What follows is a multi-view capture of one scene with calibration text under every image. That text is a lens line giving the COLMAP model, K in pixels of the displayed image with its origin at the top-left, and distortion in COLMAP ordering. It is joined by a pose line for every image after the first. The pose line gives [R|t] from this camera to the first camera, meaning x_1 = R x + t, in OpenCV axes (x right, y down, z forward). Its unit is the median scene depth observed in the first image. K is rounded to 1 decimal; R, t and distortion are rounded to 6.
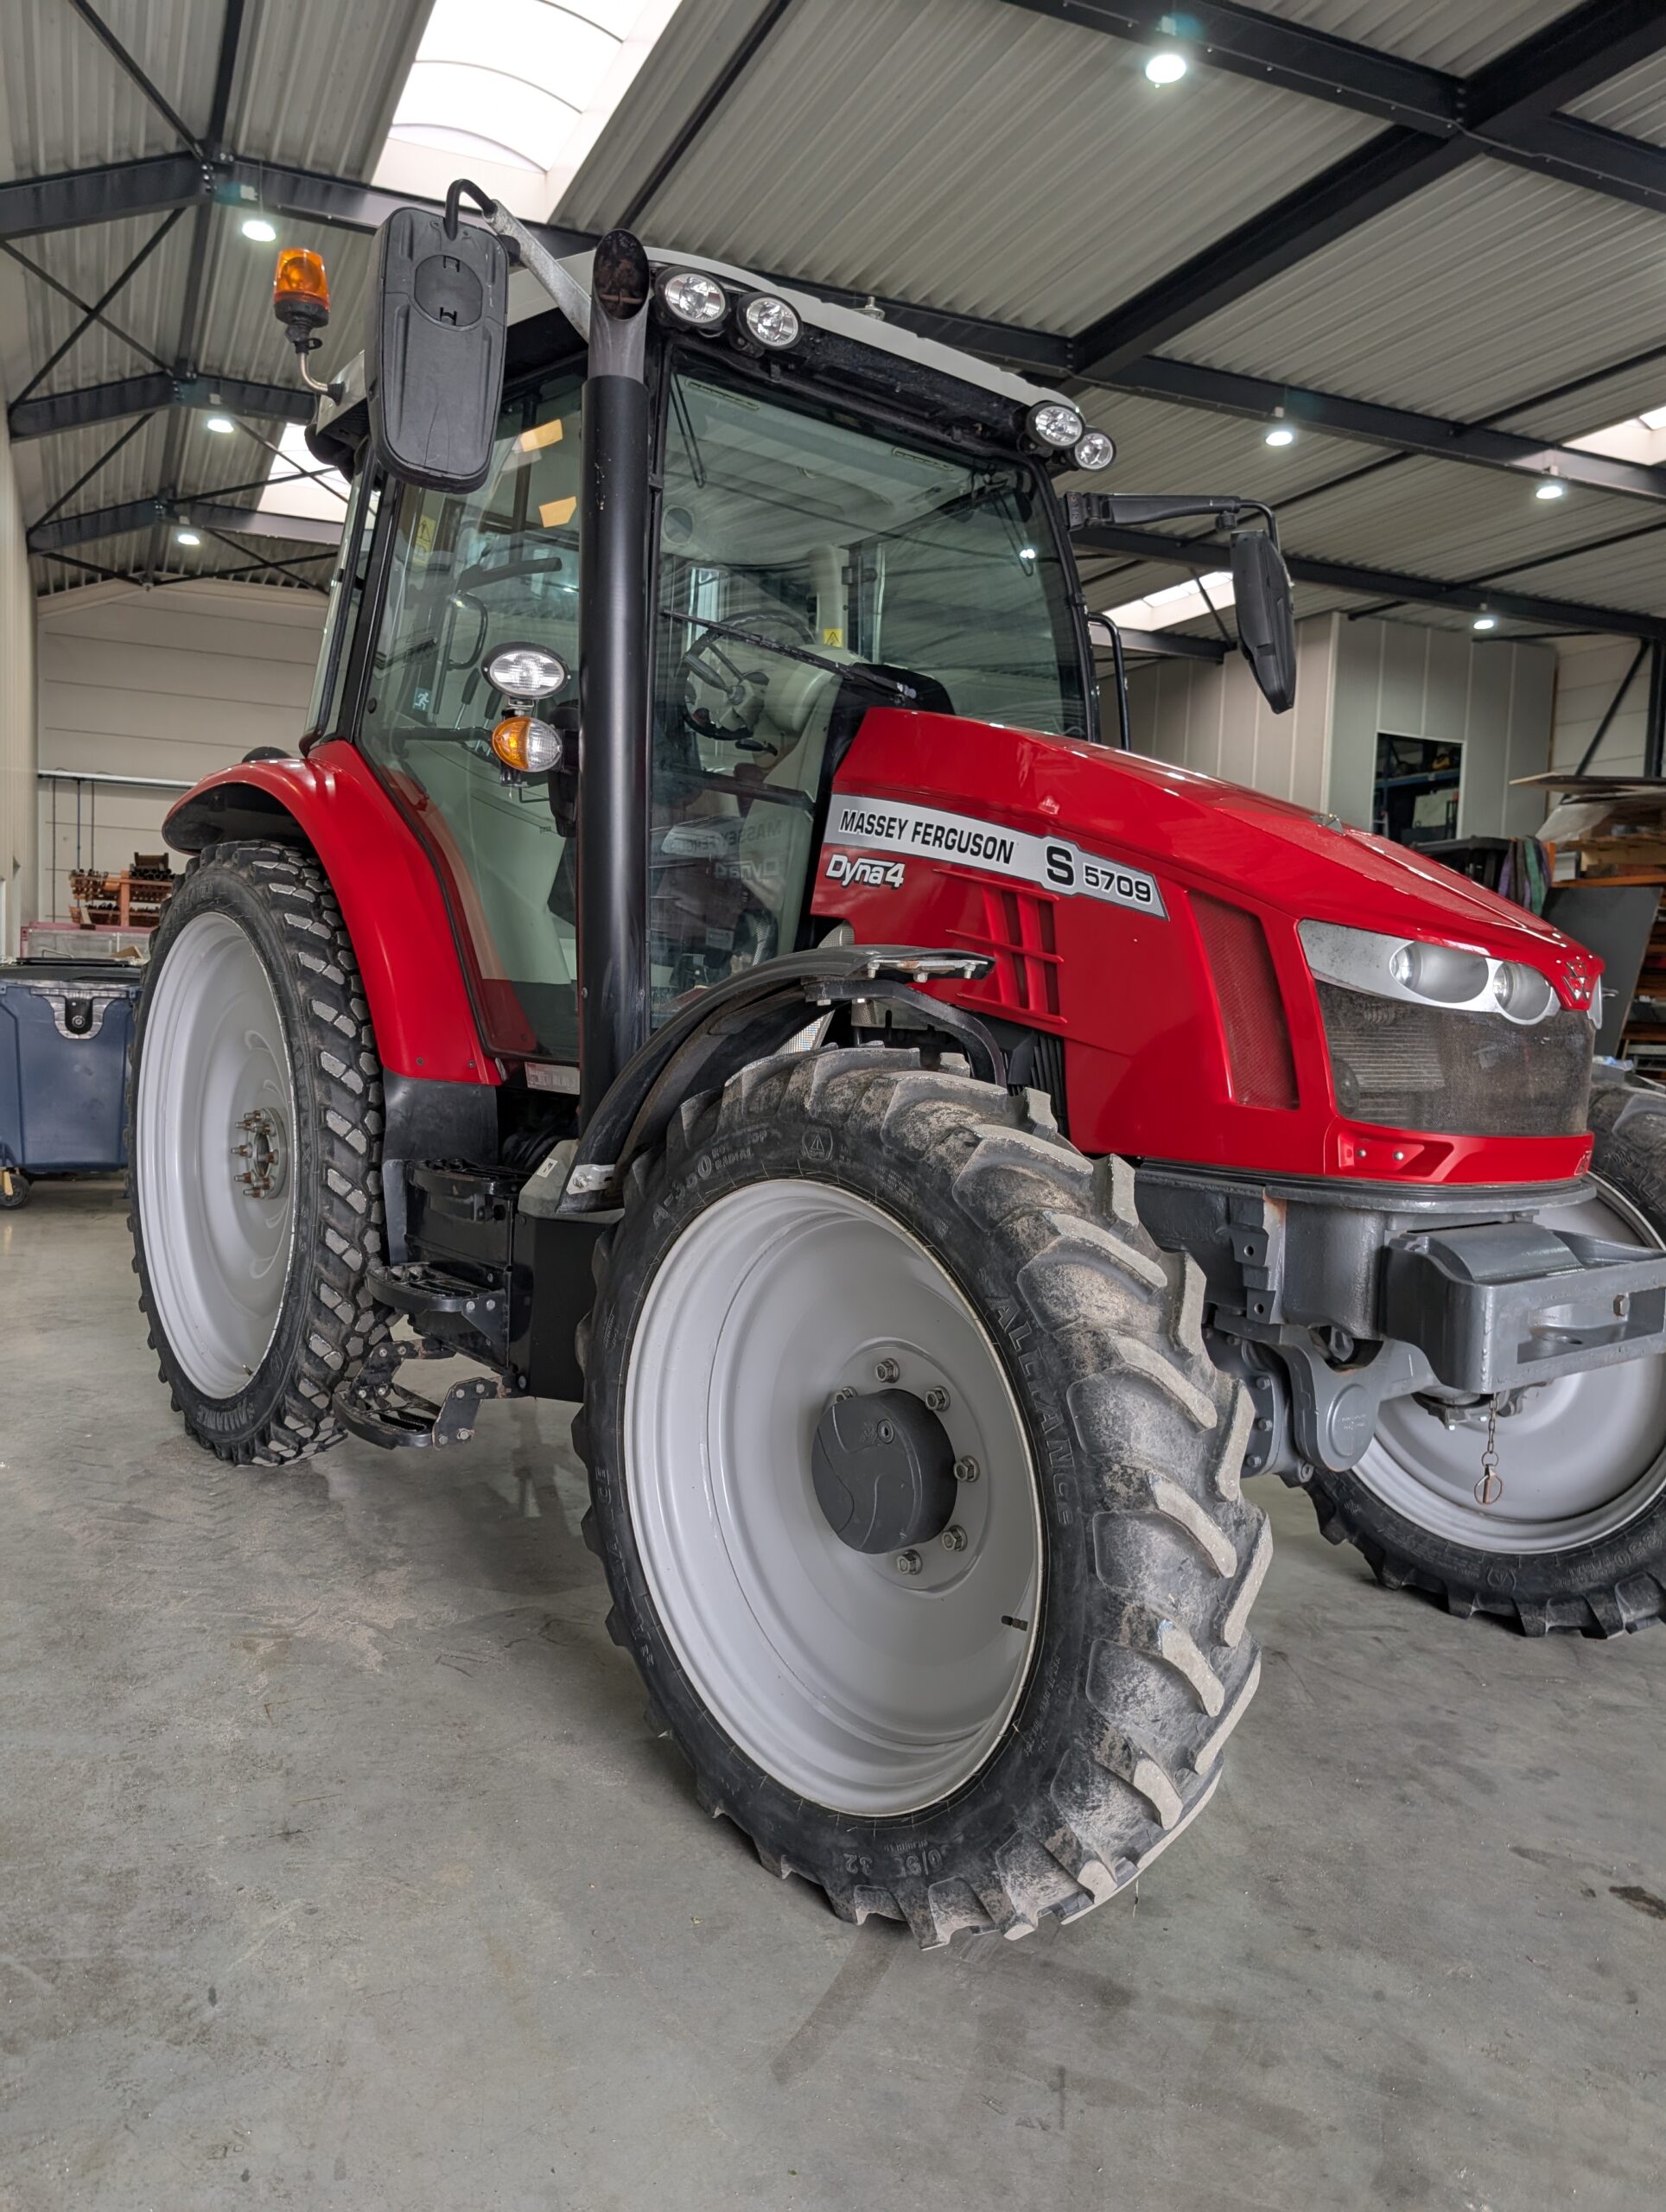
lens RADIAL K [[1591.3, 0, 833.0], [0, 1591.3, 1106.0], [0, 0, 1]] dist [0.006196, 0.004330]
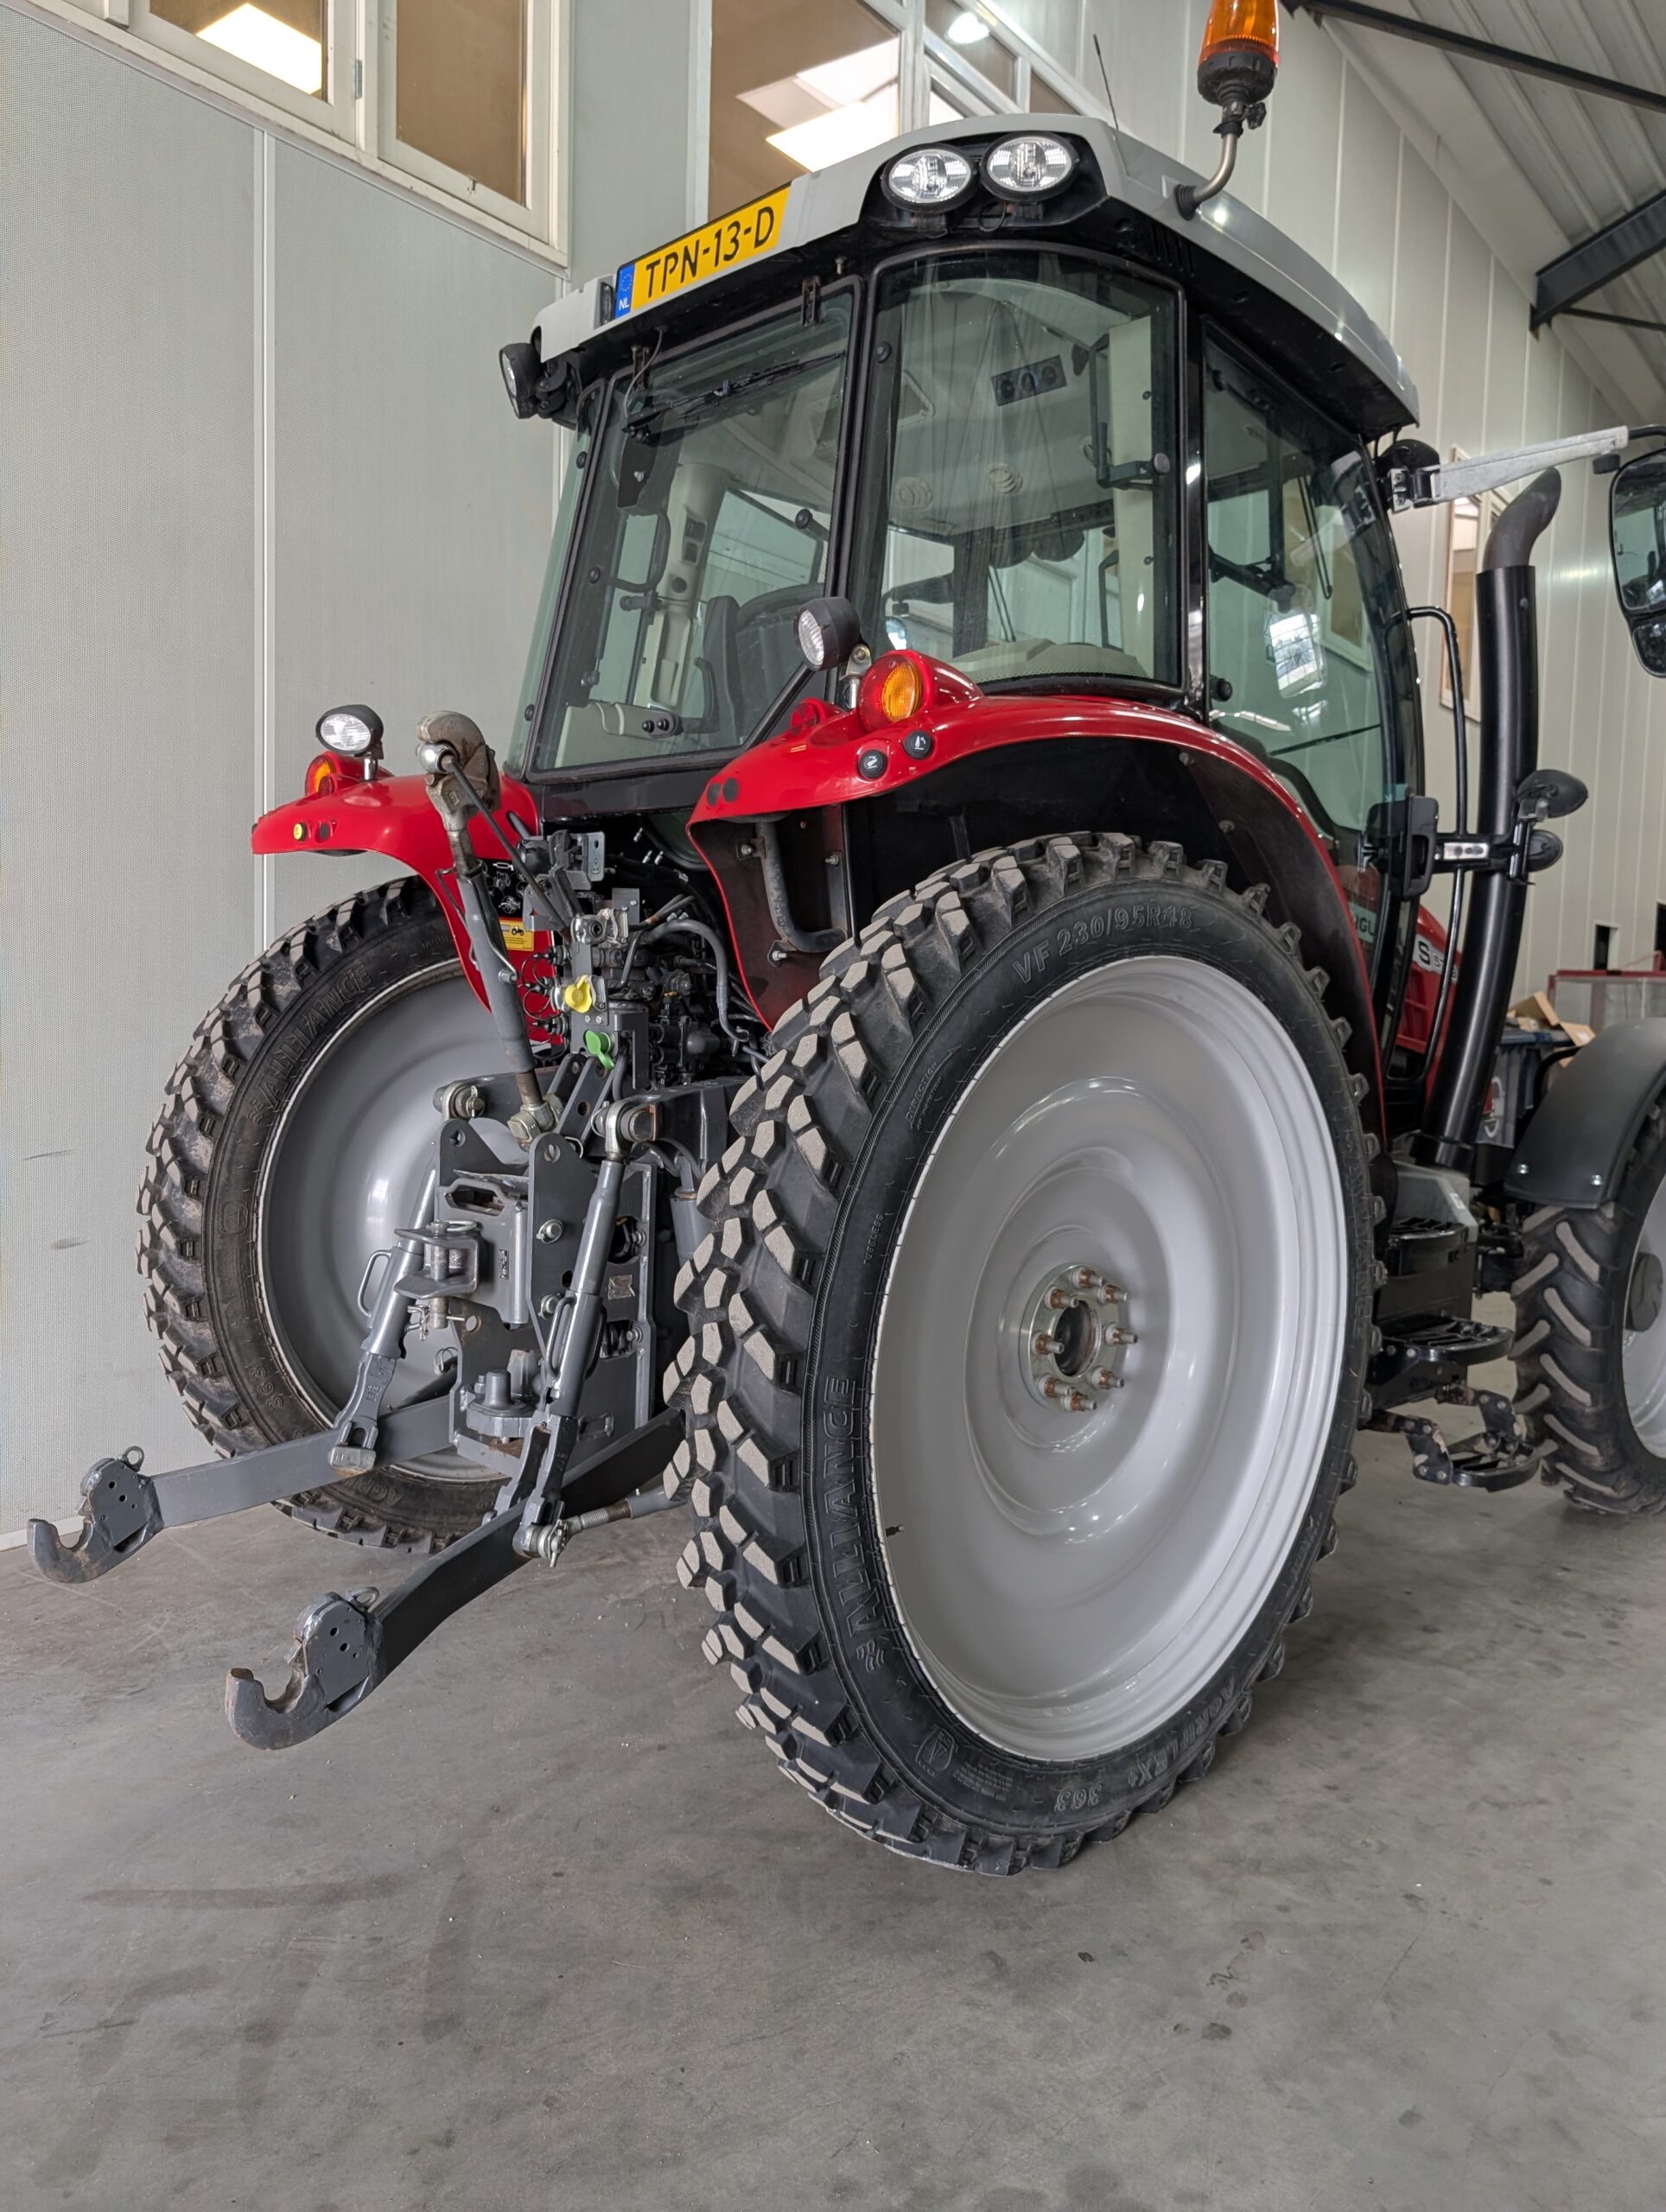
lens RADIAL K [[1608.2, 0, 850.9], [0, 1608.2, 1100.7], [0, 0, 1]] dist [0.001961, -0.006854]
pose [[0.466883, 0.035749, -0.883596, 0.877111], [-0.064966, 0.997869, 0.006045, -0.041536], [0.881929, 0.054582, 0.468211, 0.588412]]
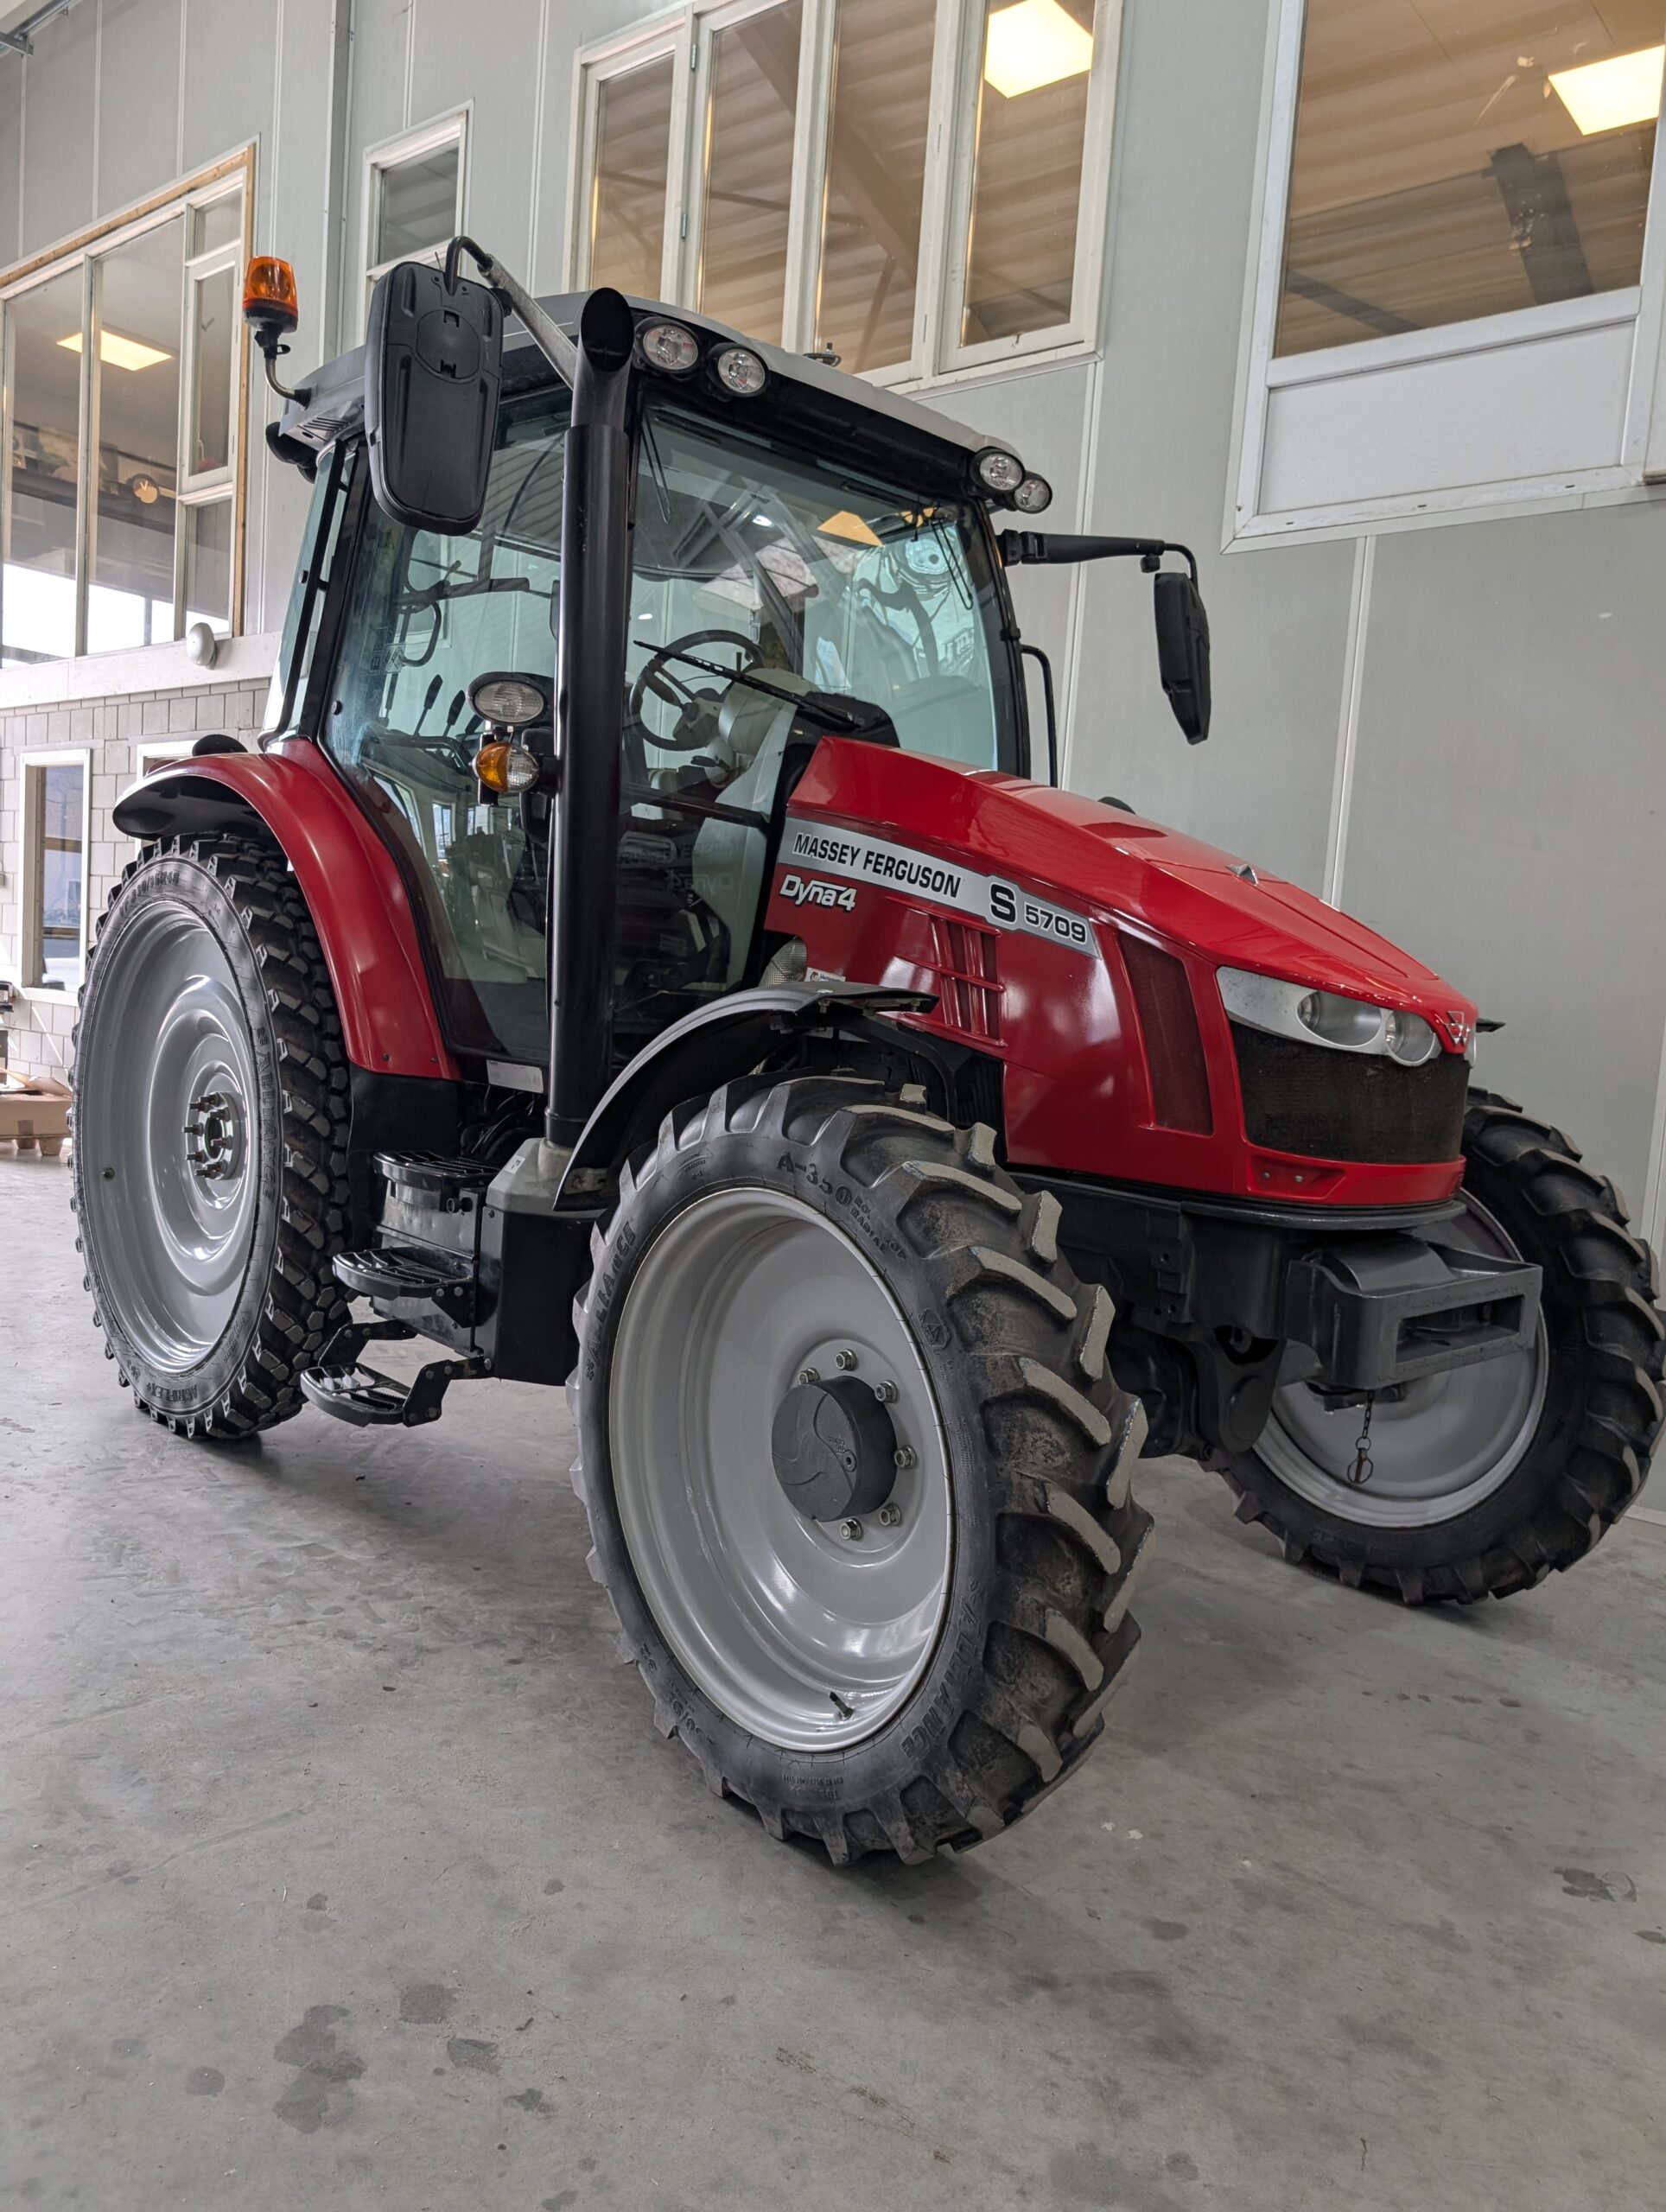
lens RADIAL K [[1599.7, 0, 840.9], [0, 1599.7, 1124.9], [0, 0, 1]] dist [0.020169, -0.020019]
pose [[-0.893728, -0.058178, -0.444822, 0.268071], [-0.129458, 0.982818, 0.131562, -0.201125], [0.429525, 0.175166, -0.885904, 2.788848]]
